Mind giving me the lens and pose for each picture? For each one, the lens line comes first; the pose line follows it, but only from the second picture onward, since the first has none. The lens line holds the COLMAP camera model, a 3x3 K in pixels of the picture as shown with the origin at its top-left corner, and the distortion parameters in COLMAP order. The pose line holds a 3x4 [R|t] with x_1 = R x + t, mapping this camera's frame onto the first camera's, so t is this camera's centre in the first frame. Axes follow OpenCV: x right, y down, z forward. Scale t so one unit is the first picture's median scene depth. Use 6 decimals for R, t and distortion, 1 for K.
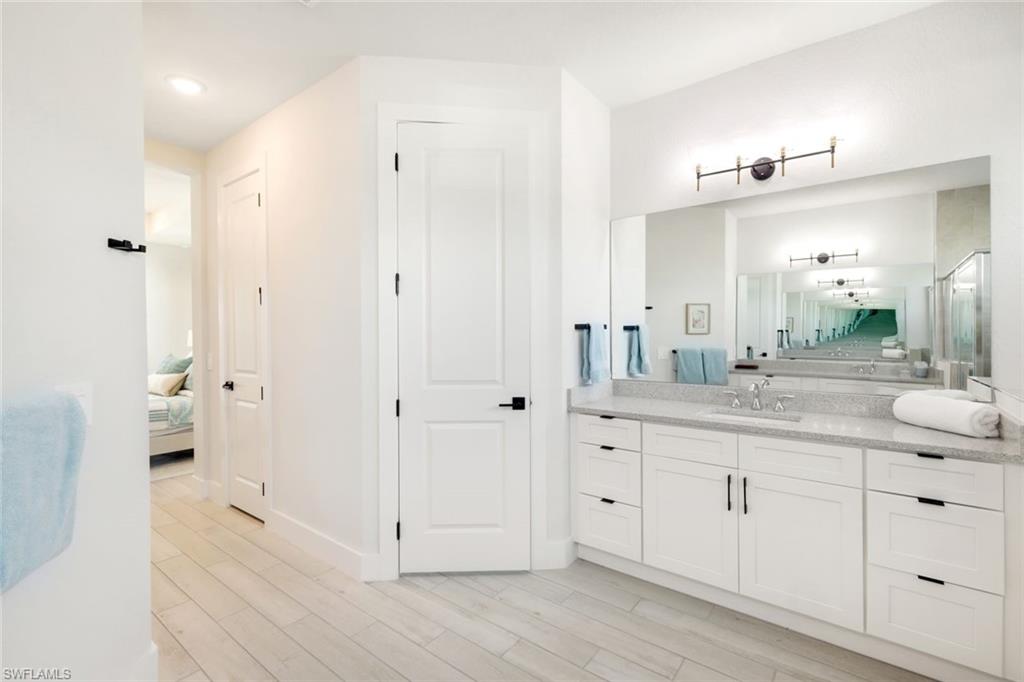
lens RADIAL K [[448.3, 0, 514.6], [0, 448.3, 334.2], [0, 0, 1]] dist [0.002792, 0.000042]
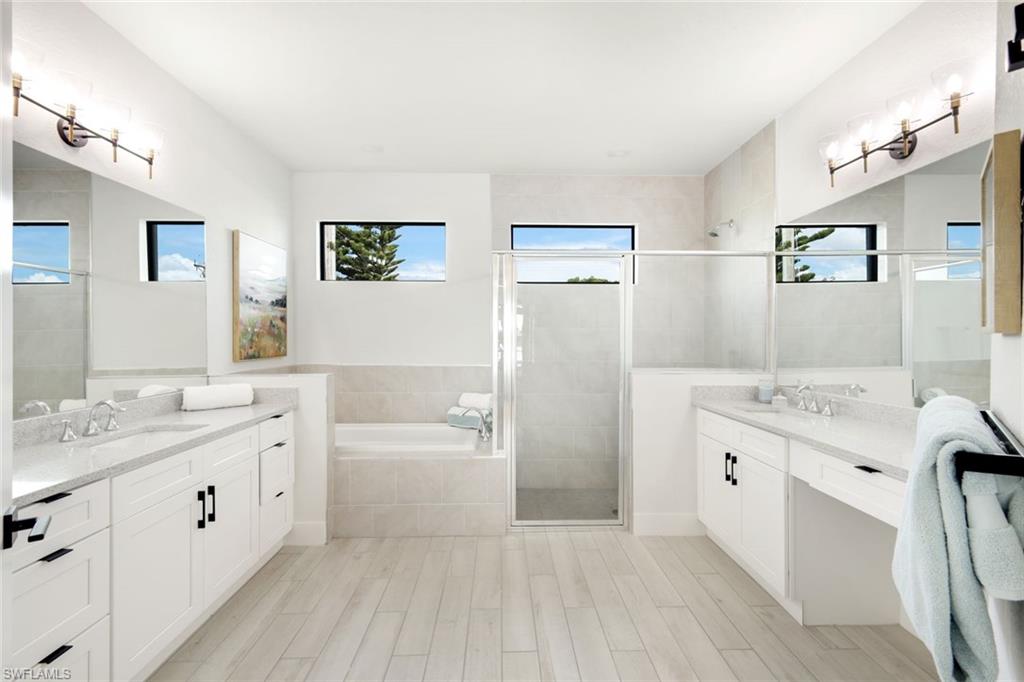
lens RADIAL K [[431.4, 0, 509.0], [0, 431.4, 349.2], [0, 0, 1]] dist [-0.000236, -0.000005]
pose [[-0.601195, -0.019848, 0.798856, -0.500513], [0.009643, 0.999438, 0.032089, -0.002034], [-0.799044, 0.026995, -0.600666, 0.834022]]
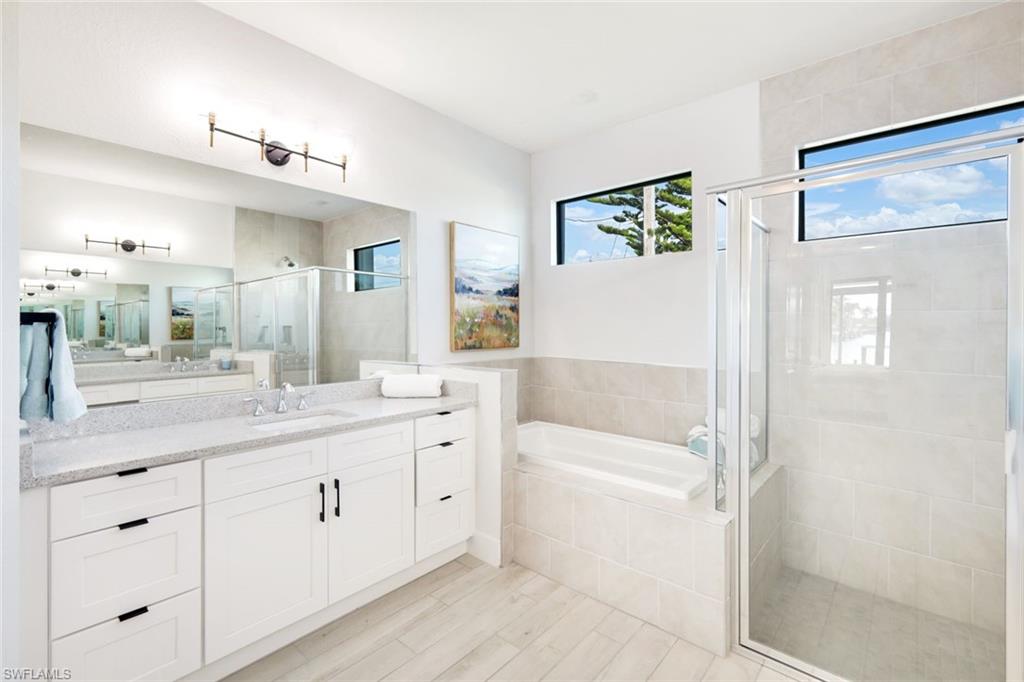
lens RADIAL K [[448.3, 0, 514.6], [0, 448.3, 334.2], [0, 0, 1]] dist [0.002792, 0.000042]
pose [[0.084924, -0.012679, 0.996307, -0.325106], [0.008999, 0.999888, 0.011958, 0.001361], [-0.996347, 0.007950, 0.085028, 0.434268]]
